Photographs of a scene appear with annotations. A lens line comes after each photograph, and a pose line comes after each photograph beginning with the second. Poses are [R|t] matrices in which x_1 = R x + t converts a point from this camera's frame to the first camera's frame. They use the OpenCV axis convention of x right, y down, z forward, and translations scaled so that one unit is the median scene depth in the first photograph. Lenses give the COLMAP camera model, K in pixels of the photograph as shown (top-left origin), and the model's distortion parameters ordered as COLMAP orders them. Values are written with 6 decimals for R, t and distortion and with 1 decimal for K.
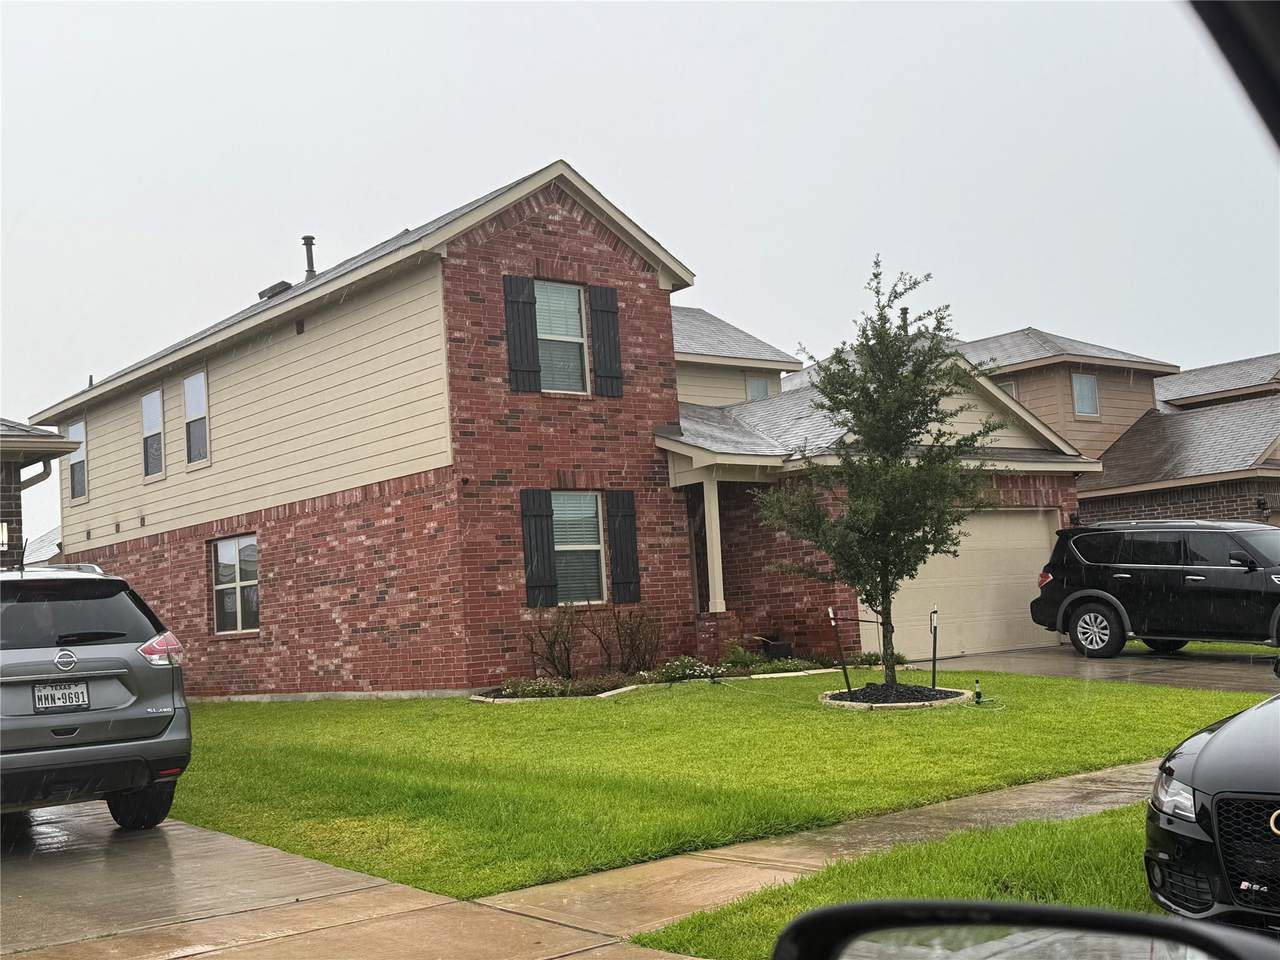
lens RADIAL K [[1458.0, 0, 640.0], [0, 1458.0, 480.0], [0, 0, 1]] dist [0.128689, 0.001898]
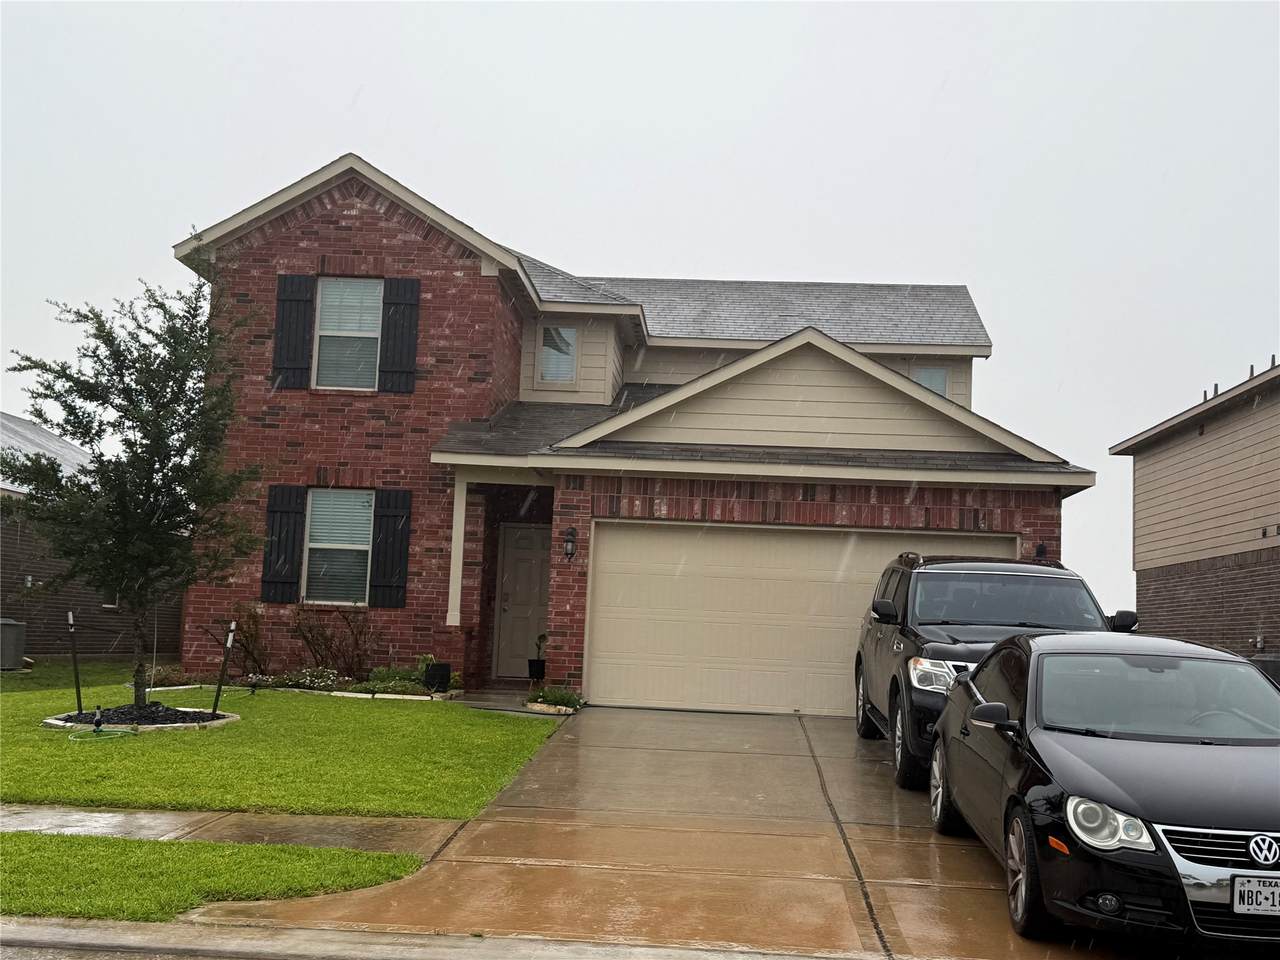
lens RADIAL K [[1458.0, 0, 640.0], [0, 1458.0, 480.0], [0, 0, 1]] dist [0.128689, 0.001898]
pose [[0.725892, 0.021570, -0.687470, 0.770862], [-0.025366, 0.999668, 0.004582, -0.007946], [0.687340, 0.014112, 0.726198, 0.415525]]
